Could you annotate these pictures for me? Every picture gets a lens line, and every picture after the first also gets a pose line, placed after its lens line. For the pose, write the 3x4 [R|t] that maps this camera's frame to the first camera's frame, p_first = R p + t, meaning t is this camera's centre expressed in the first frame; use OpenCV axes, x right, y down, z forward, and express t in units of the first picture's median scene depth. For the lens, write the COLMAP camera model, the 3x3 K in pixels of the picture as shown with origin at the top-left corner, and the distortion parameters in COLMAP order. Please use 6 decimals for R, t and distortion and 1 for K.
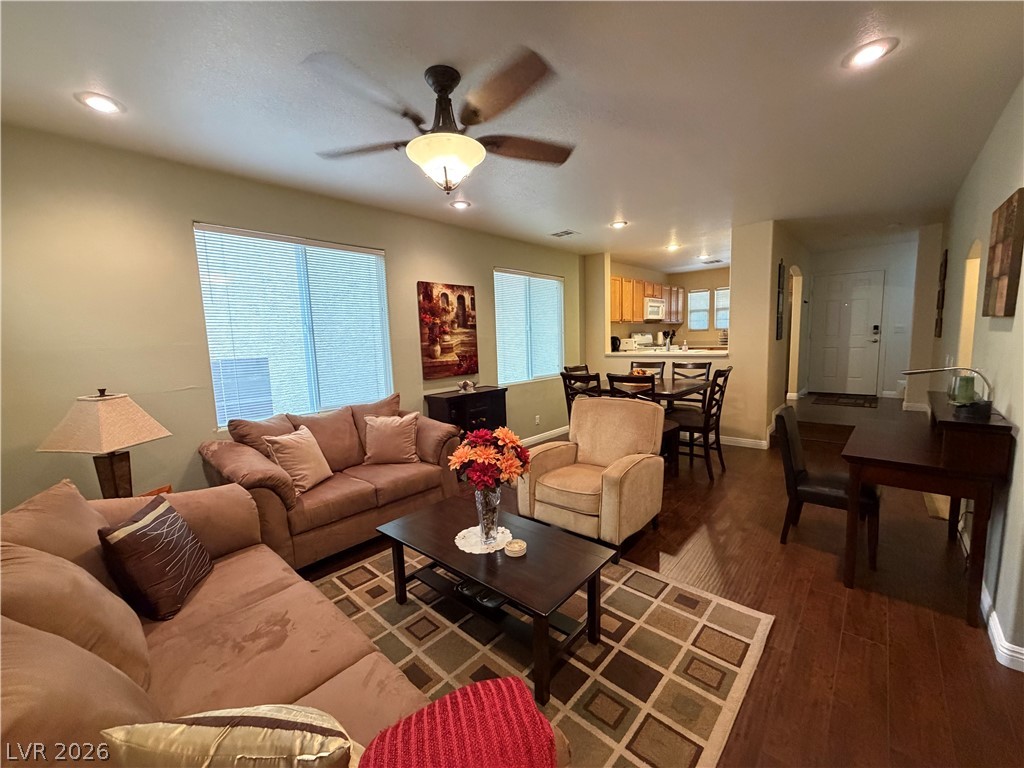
lens RADIAL K [[407.5, 0, 506.9], [0, 407.5, 384.8], [0, 0, 1]] dist [-0.002311, 0.001074]
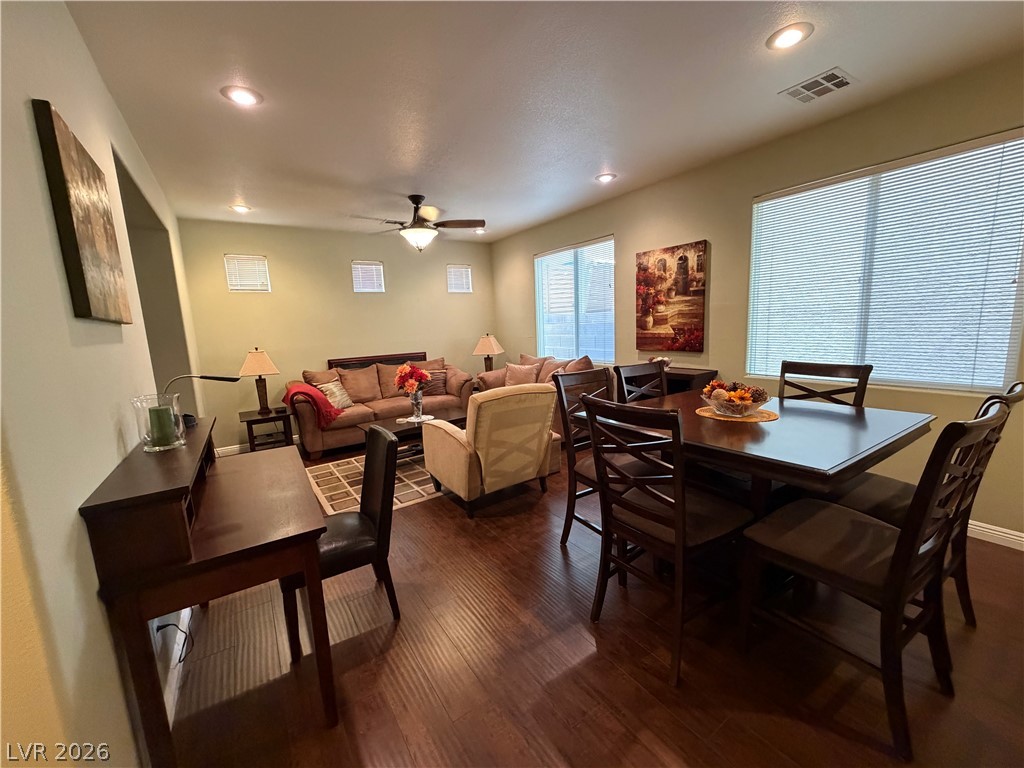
lens RADIAL K [[407.5, 0, 511.2], [0, 407.5, 383.8], [0, 0, 1]] dist [-0.002311, 0.001074]
pose [[-0.231500, 0.188961, -0.954307, 0.837518], [-0.057657, 0.976565, 0.207355, -0.118594], [0.971125, 0.103025, -0.215180, 0.878476]]
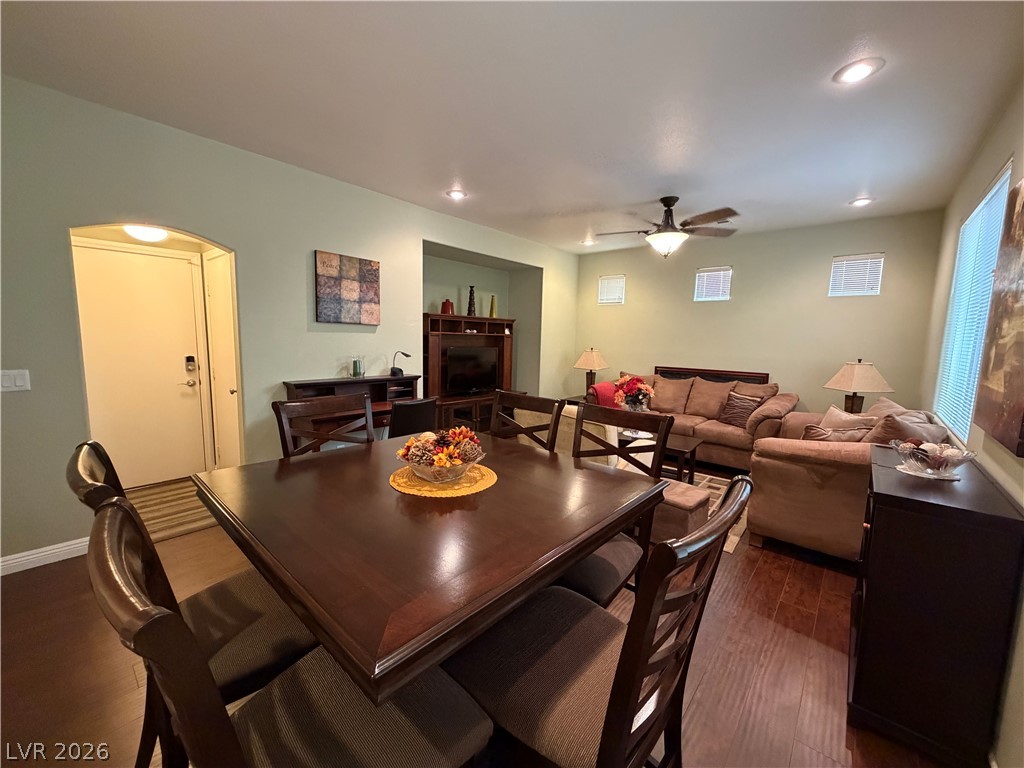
lens RADIAL K [[407.5, 0, 511.6], [0, 407.5, 384.1], [0, 0, 1]] dist [-0.002311, 0.001074]
pose [[-0.999434, 0.015259, -0.029972, 0.293715], [0.008009, 0.973500, 0.228545, -0.147039], [0.032666, 0.228176, -0.973072, 1.325694]]
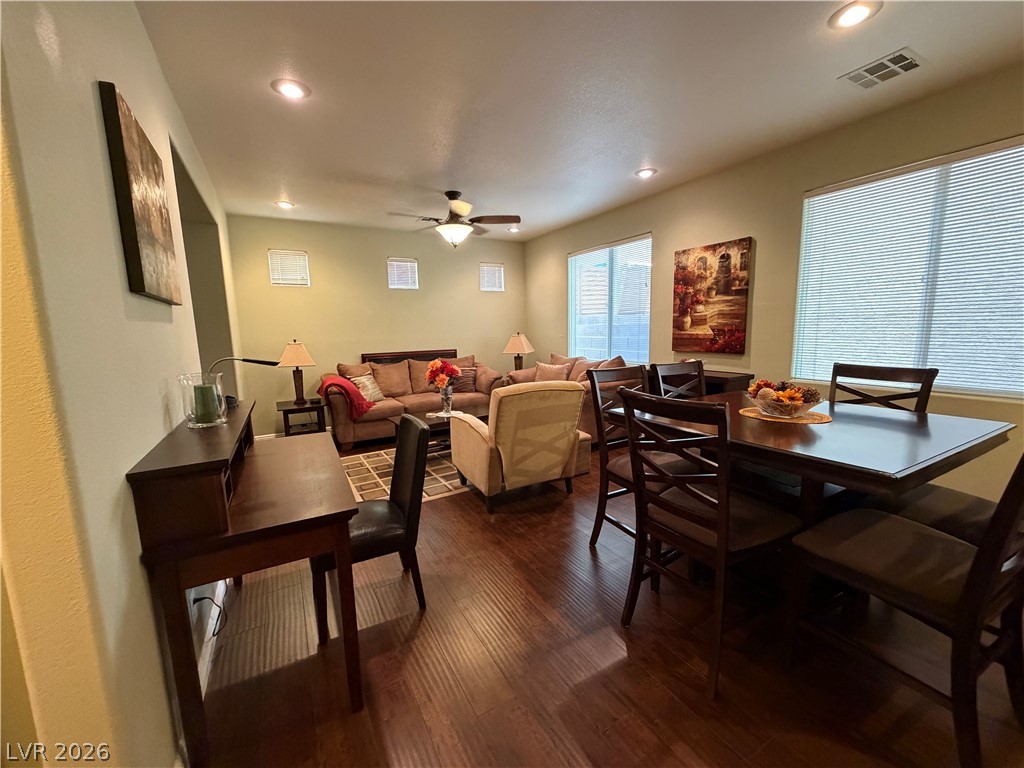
lens RADIAL K [[407.5, 0, 511.1], [0, 407.5, 383.8], [0, 0, 1]] dist [-0.002311, 0.001074]
pose [[-0.300646, 0.173737, -0.937778, 0.833225], [-0.074228, 0.976023, 0.204619, -0.104344], [0.950843, 0.131128, -0.280541, 0.871042]]
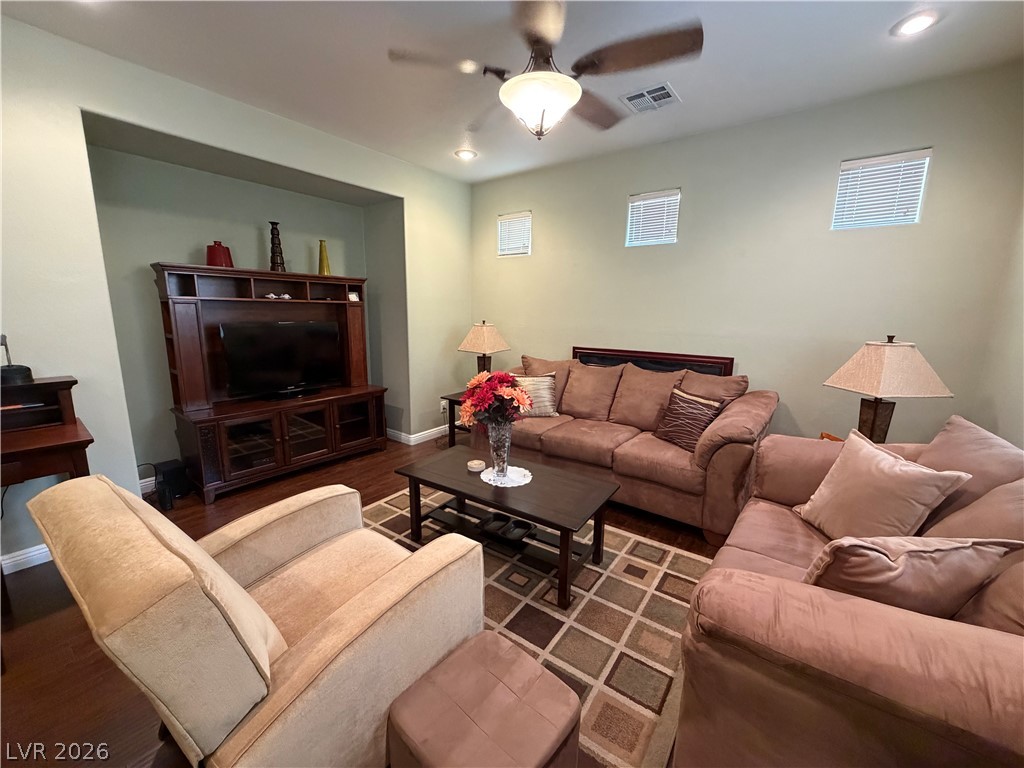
lens RADIAL K [[407.5, 0, 511.2], [0, 407.5, 382.1], [0, 0, 1]] dist [-0.002311, 0.001074]
pose [[-0.994872, 0.037852, -0.093794, 0.021758], [0.009277, 0.957572, 0.288045, -0.085821], [0.100717, 0.285698, -0.953013, 0.924293]]
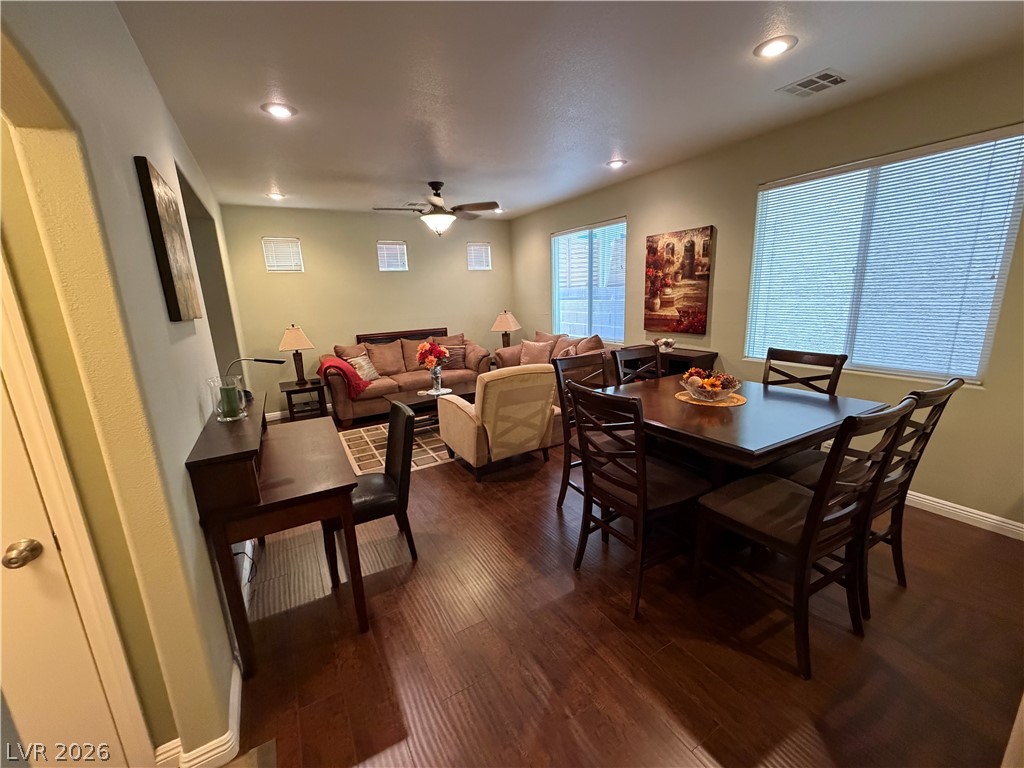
lens RADIAL K [[407.5, 0, 511.1], [0, 407.5, 383.7], [0, 0, 1]] dist [-0.002311, 0.001074]
pose [[-0.292577, 0.254687, -0.921701, 0.893936], [-0.057721, 0.957417, 0.282879, -0.154618], [0.954498, 0.135965, -0.265417, 0.923000]]
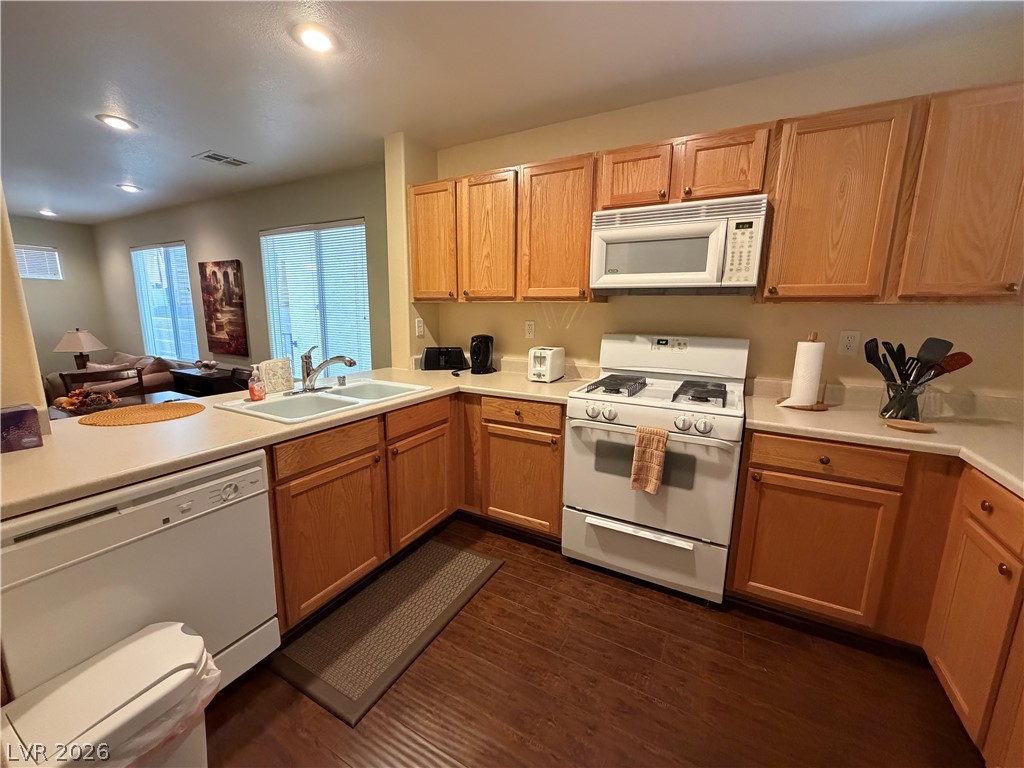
lens RADIAL K [[407.5, 0, 501.0], [0, 407.5, 387.2], [0, 0, 1]] dist [-0.002311, 0.001074]
pose [[0.231979, 0.222473, -0.946938, 1.017008], [-0.132038, 0.971686, 0.195941, -0.232353], [0.963718, 0.079577, 0.254785, 1.424542]]
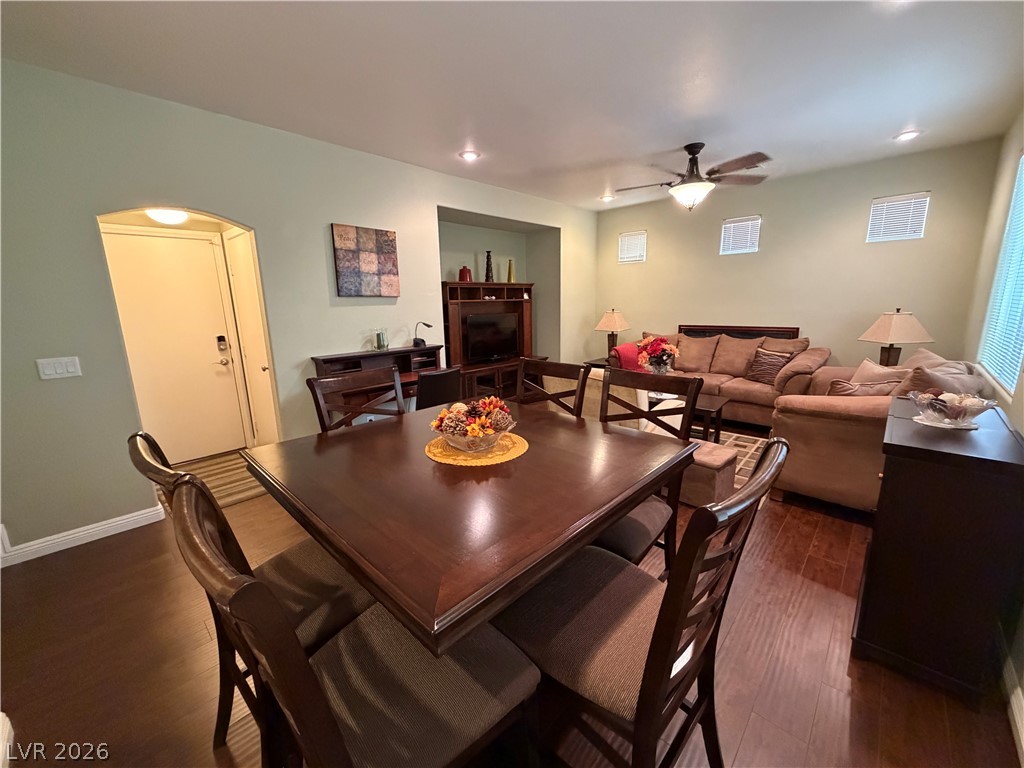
lens RADIAL K [[407.5, 0, 511.6], [0, 407.5, 383.7], [0, 0, 1]] dist [-0.002311, 0.001074]
pose [[-0.998295, 0.054990, 0.019600, 0.301446], [0.058357, 0.949046, 0.309686, -0.151963], [-0.001572, 0.310302, -0.950637, 1.327329]]
